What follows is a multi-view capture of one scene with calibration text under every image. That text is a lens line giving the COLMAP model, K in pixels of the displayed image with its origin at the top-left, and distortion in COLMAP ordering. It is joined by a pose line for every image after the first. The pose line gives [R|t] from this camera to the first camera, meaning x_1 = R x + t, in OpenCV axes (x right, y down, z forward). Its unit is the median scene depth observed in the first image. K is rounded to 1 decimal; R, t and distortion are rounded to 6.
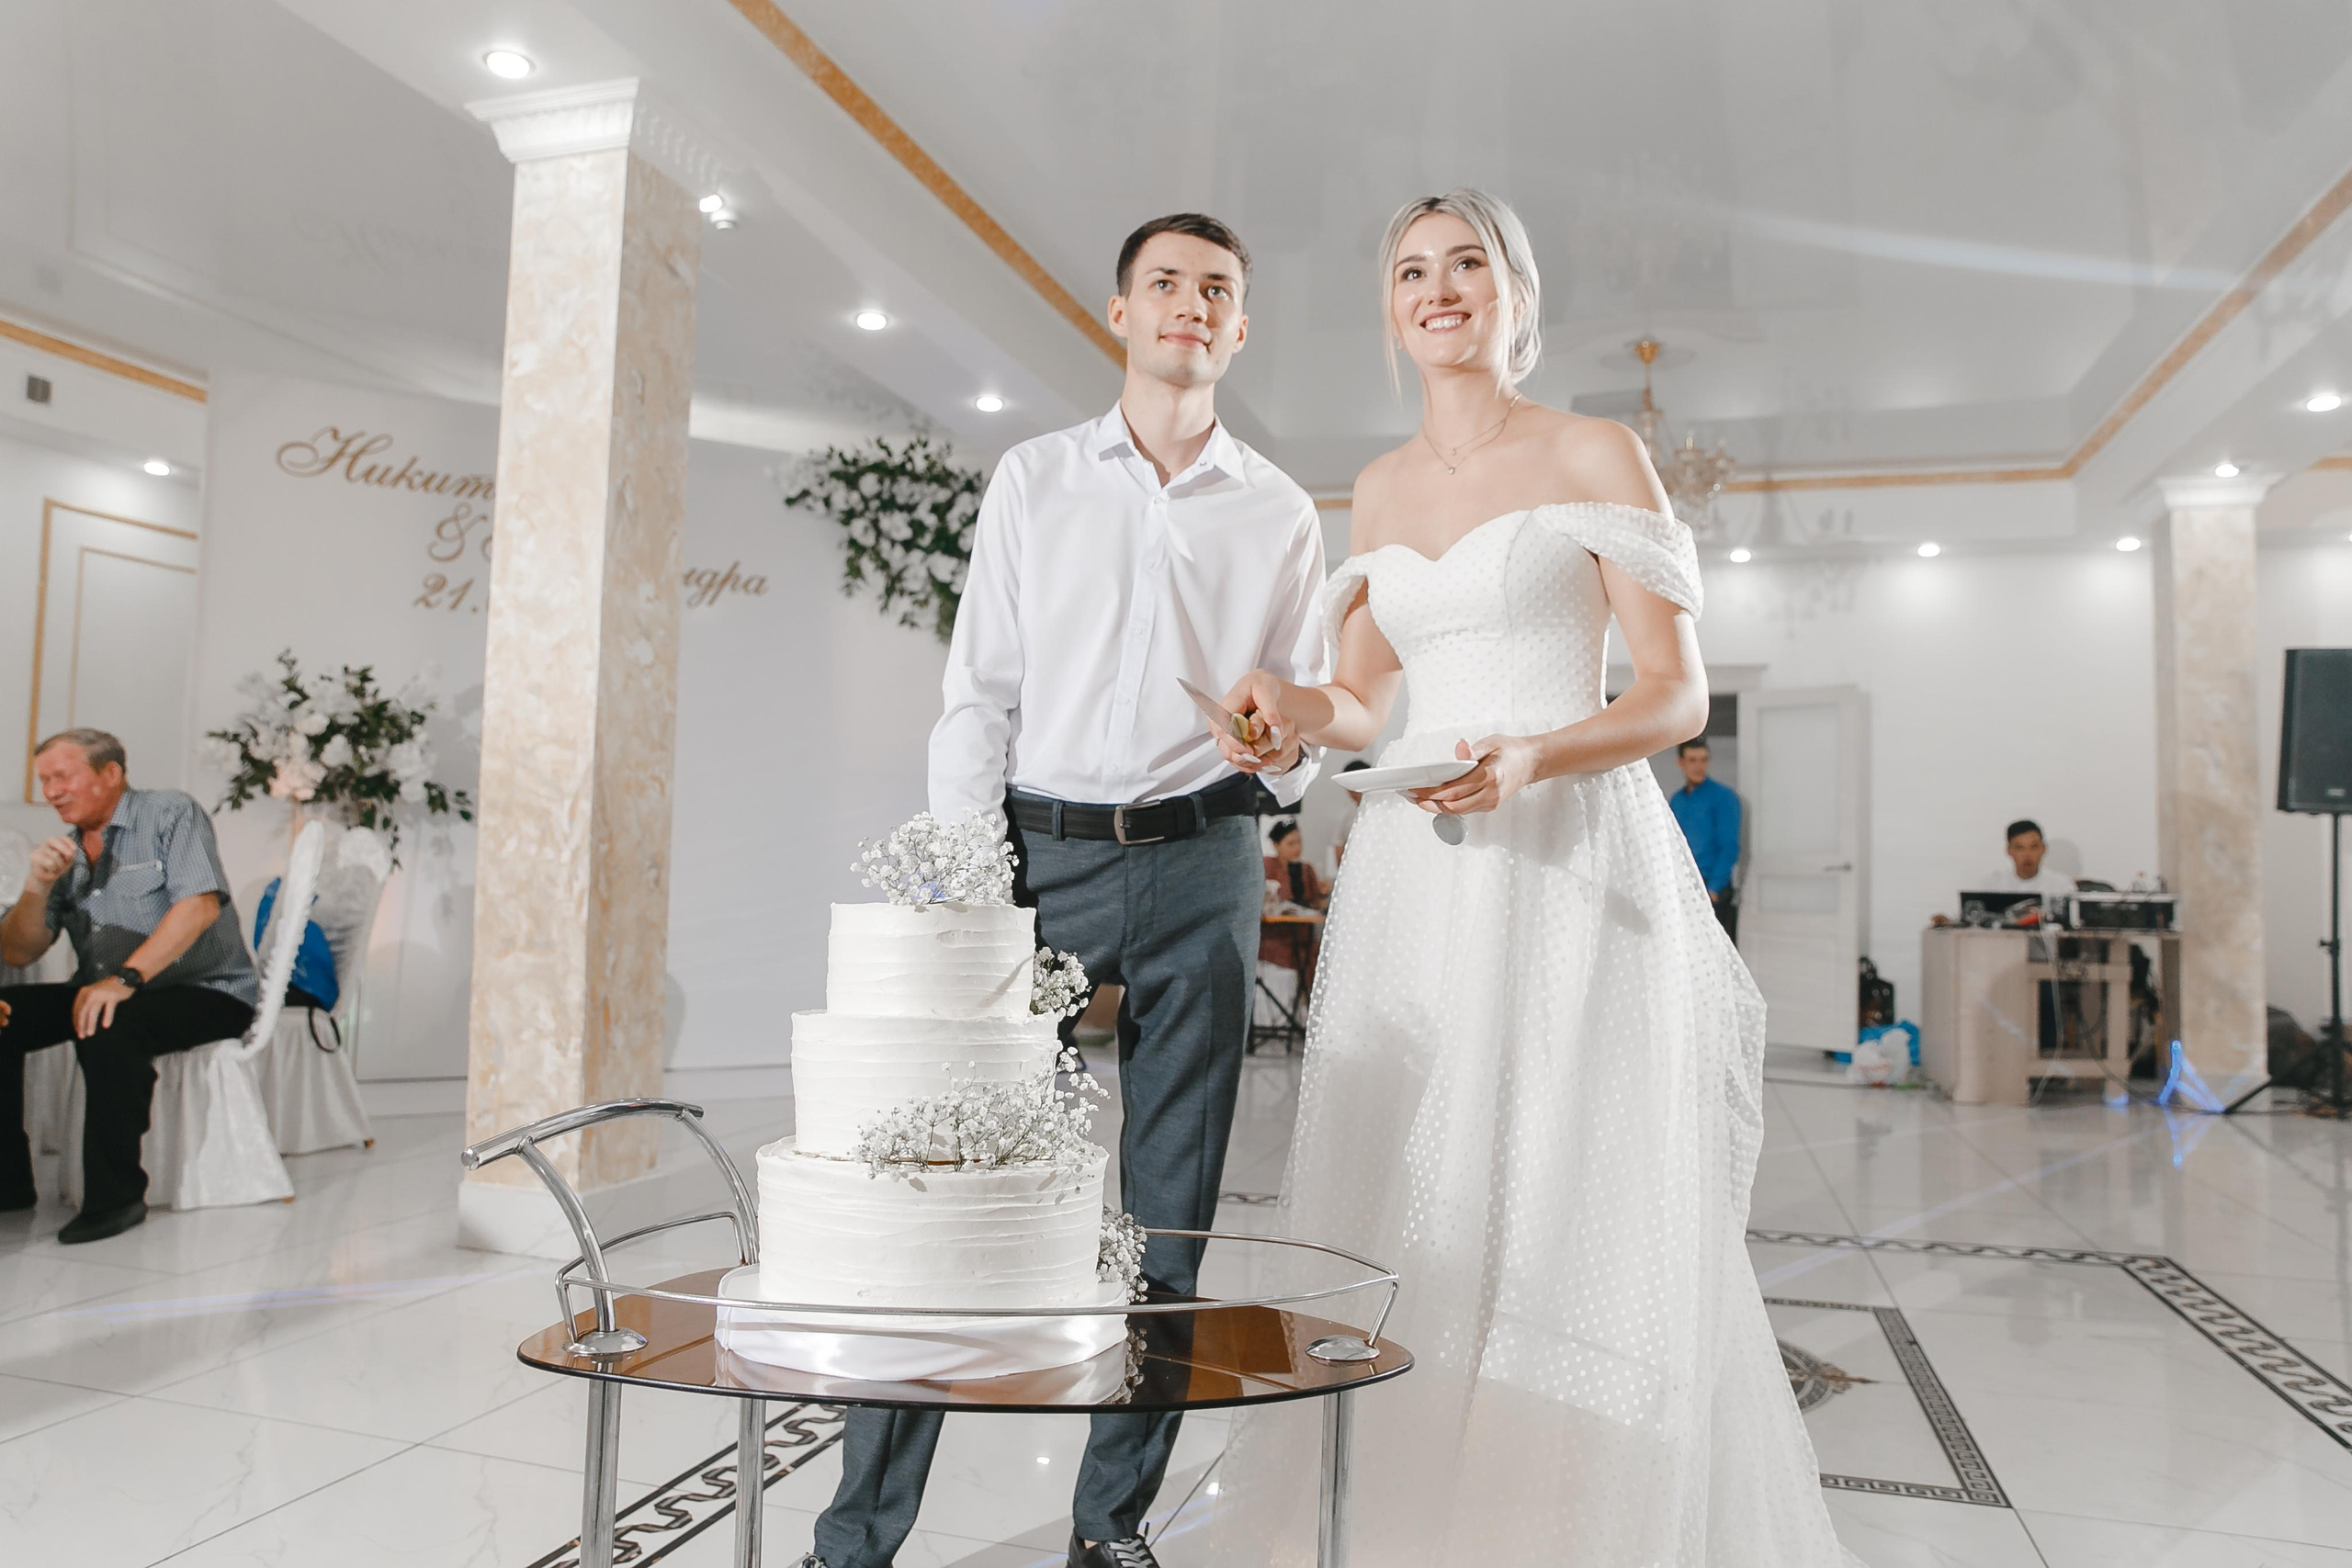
lens RADIAL K [[1579.3, 0, 1176.0], [0, 1579.3, 784.0], [0, 0, 1]] dist [-0.041320, 0.006696]
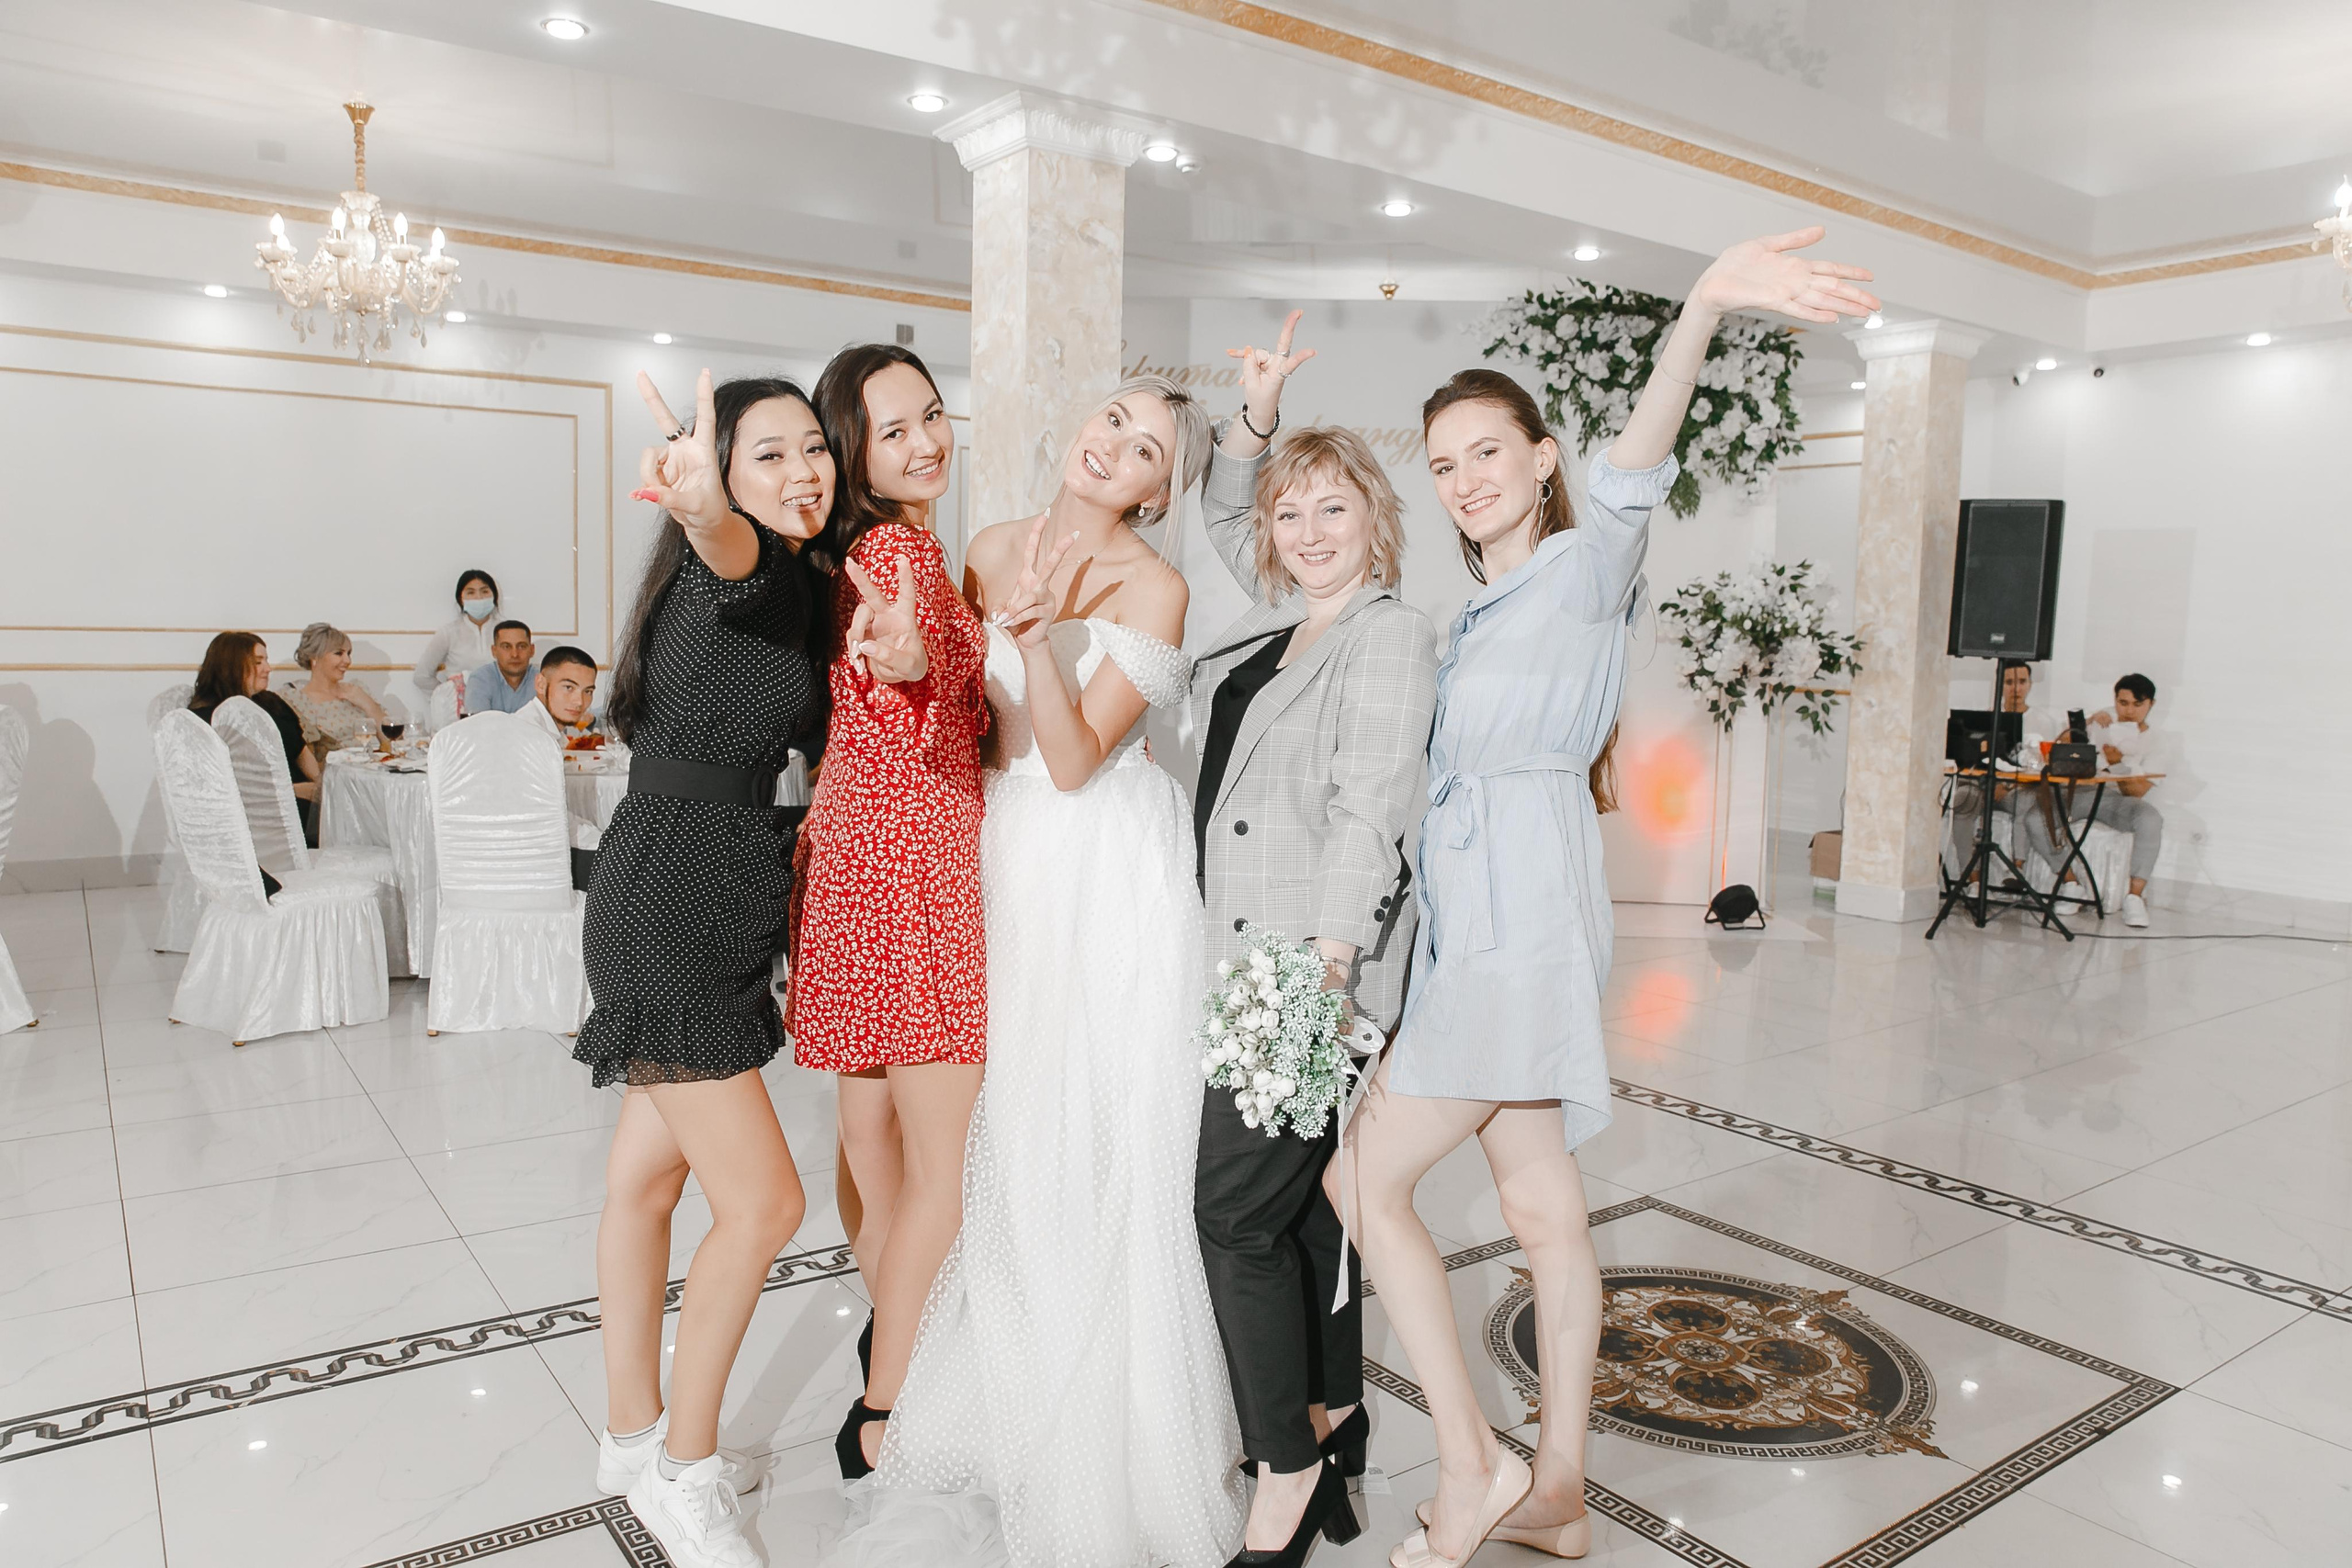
lens RADIAL K [[1579.3, 0, 1176.0], [0, 1579.3, 784.0], [0, 0, 1]] dist [-0.041320, 0.006696]
pose [[0.791988, 0.065097, -0.607057, 0.239370], [0.022382, 0.990535, 0.135420, -0.046679], [0.610127, -0.120838, 0.783035, 0.046953]]
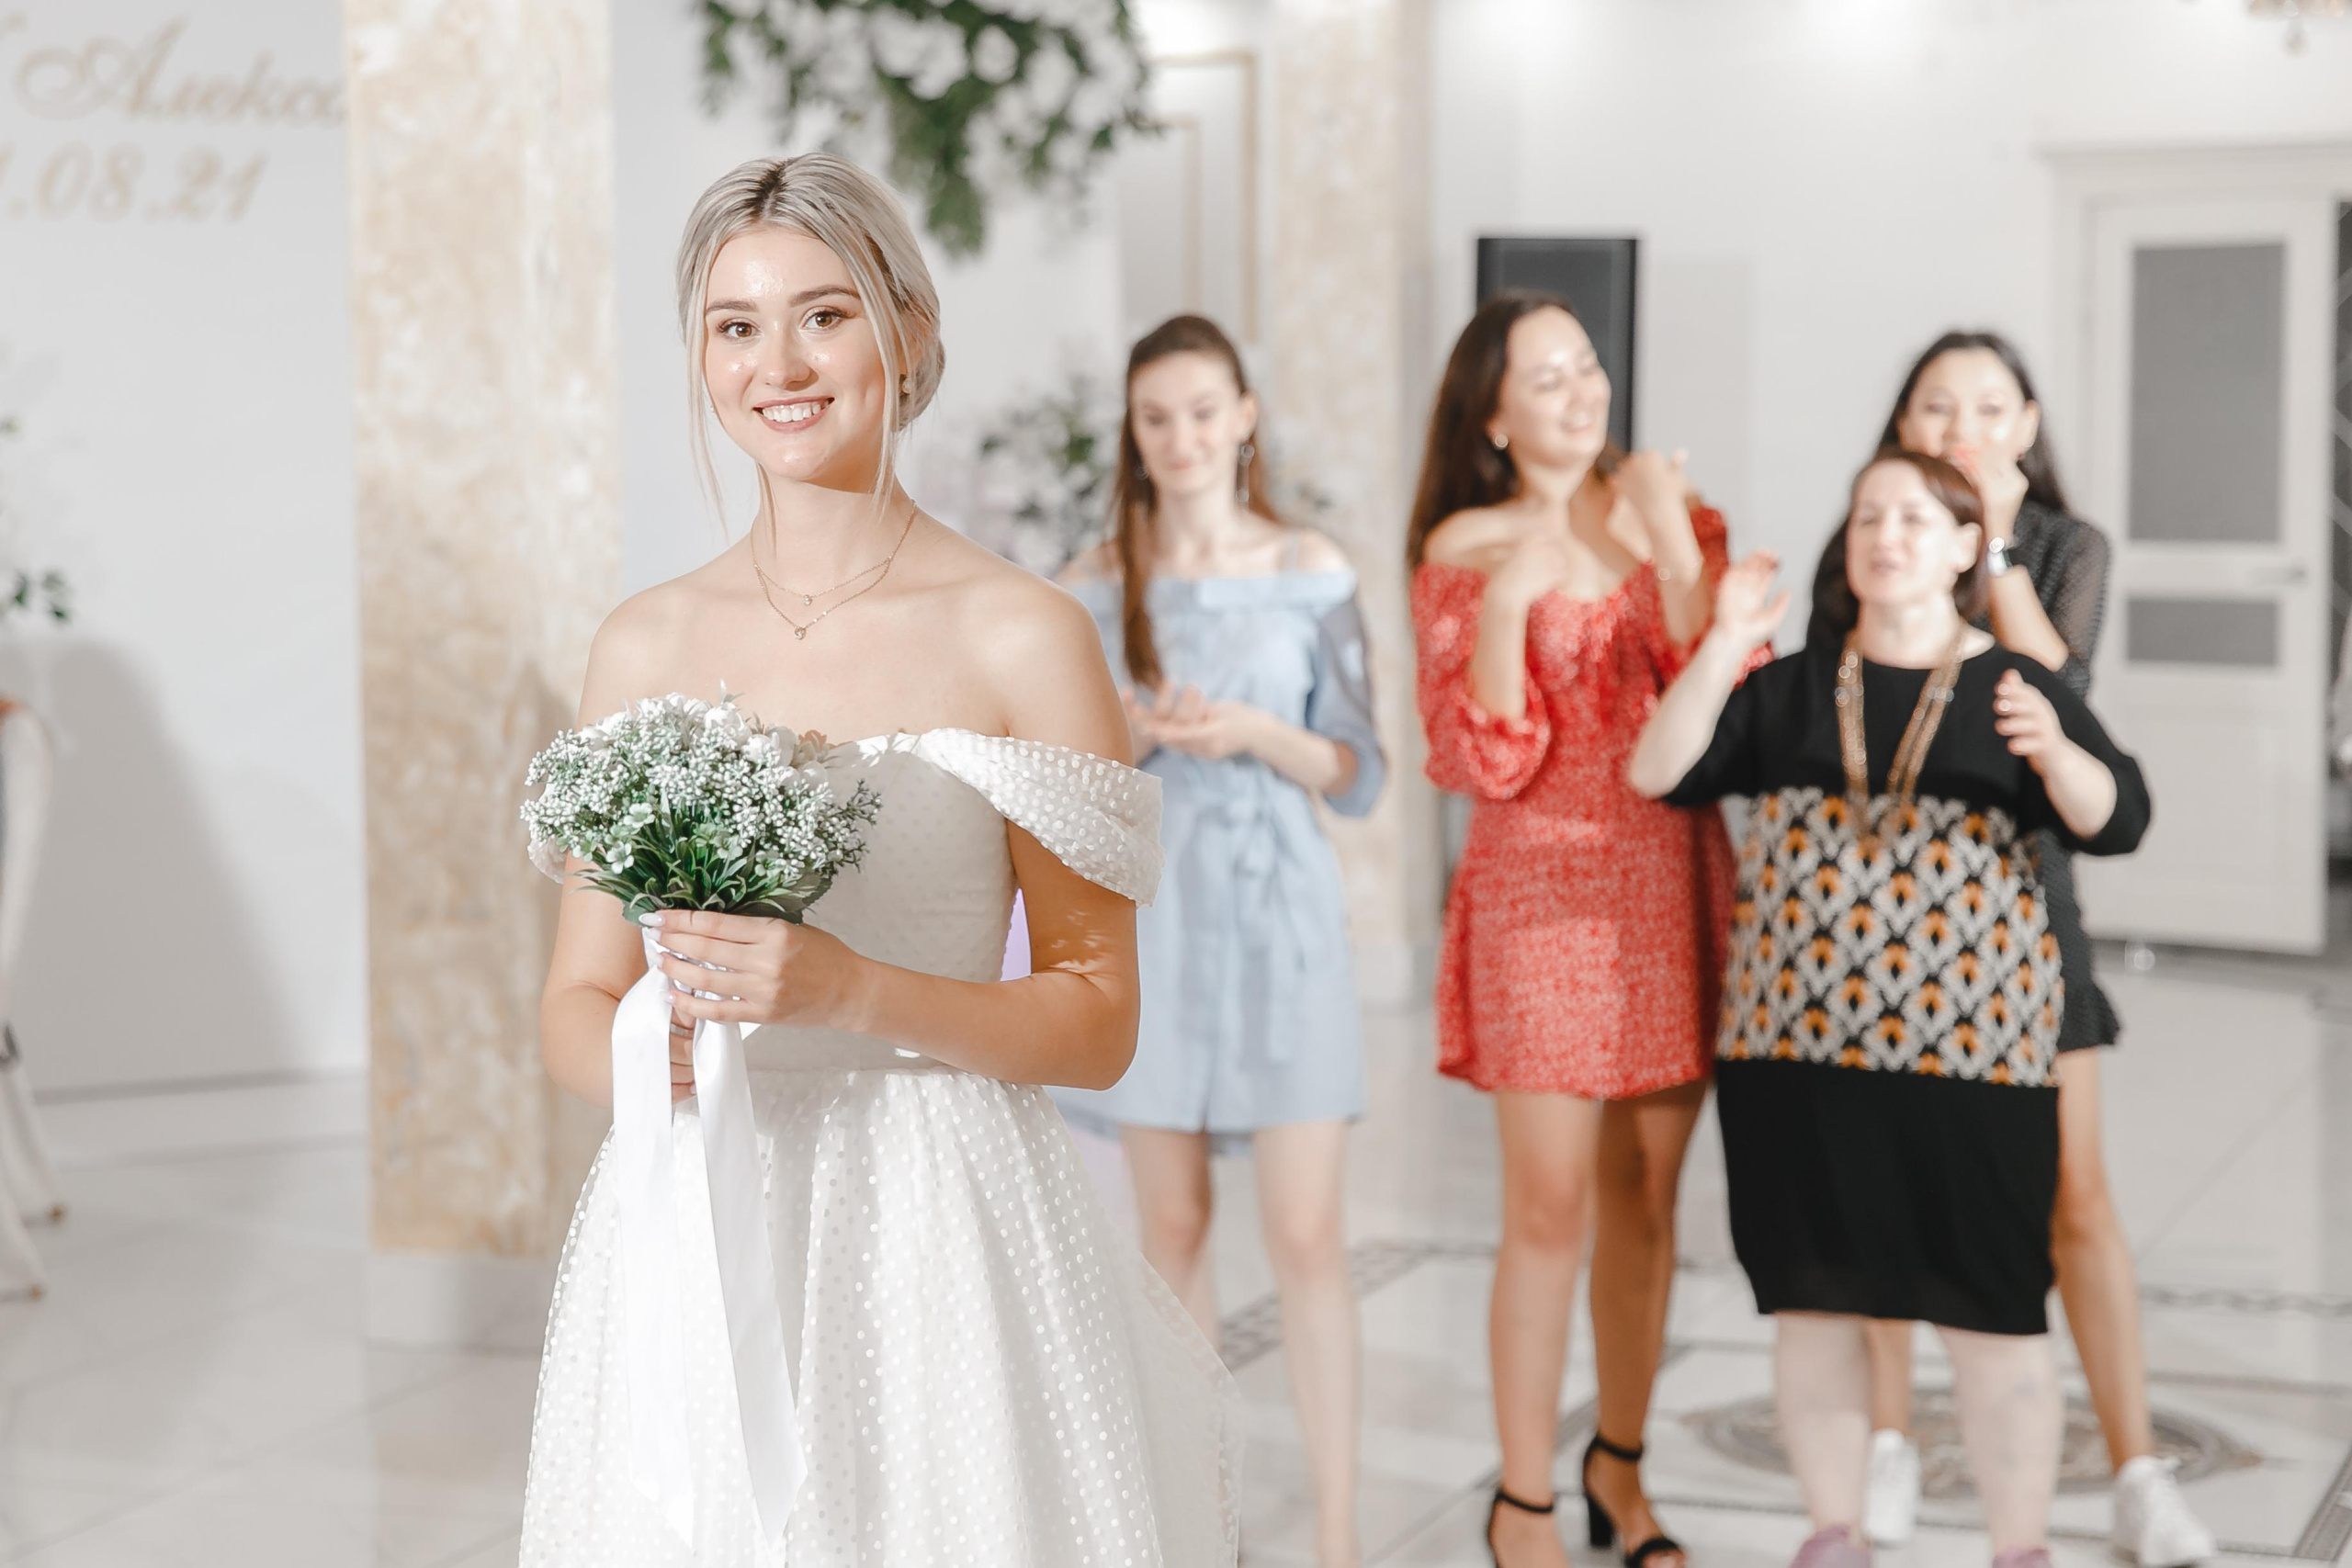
lens RADIAL K [[4828.8, 0, 1176.0], [0, 4828.8, 784.0], [0, 0, 1]] dist [0.423439, 0.023975]
pose [[0.998186, -0.028238, -0.053179, 0.013843], [0.035173, 0.990309, 0.134355, -0.118181], [0.048869, -0.135982, 0.989505, -0.564999]]
